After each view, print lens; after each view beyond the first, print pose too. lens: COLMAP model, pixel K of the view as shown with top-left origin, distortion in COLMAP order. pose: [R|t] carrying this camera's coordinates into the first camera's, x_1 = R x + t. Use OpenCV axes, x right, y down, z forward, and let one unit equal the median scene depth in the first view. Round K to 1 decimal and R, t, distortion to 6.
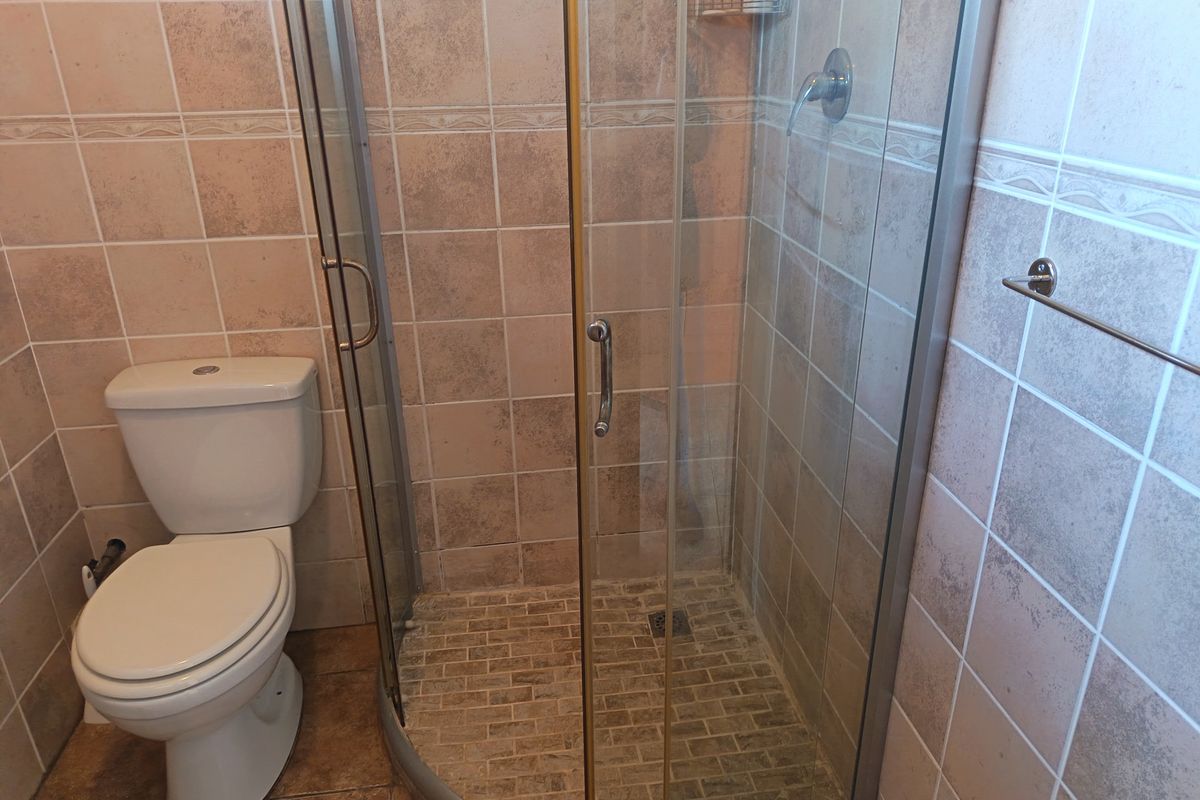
lens RADIAL K [[847.8, 0, 600.0], [0, 847.8, 400.0], [0, 0, 1]] dist [0.046495, -0.044516]
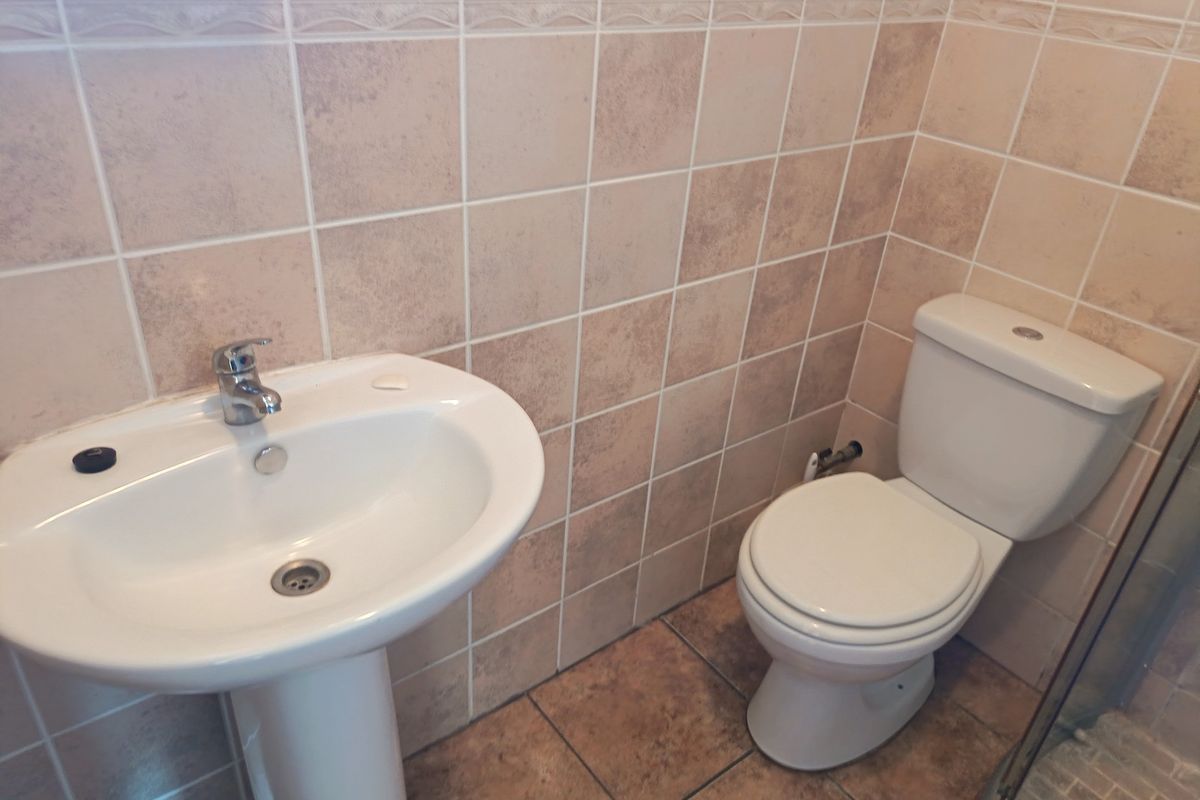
lens RADIAL K [[847.8, 0, 600.0], [0, 847.8, 400.0], [0, 0, 1]] dist [0.046495, -0.044516]
pose [[0.510588, 0.482721, -0.711534, -0.046042], [-0.416854, 0.862748, 0.286179, -0.041401], [0.752019, 0.150487, 0.641733, 0.152456]]
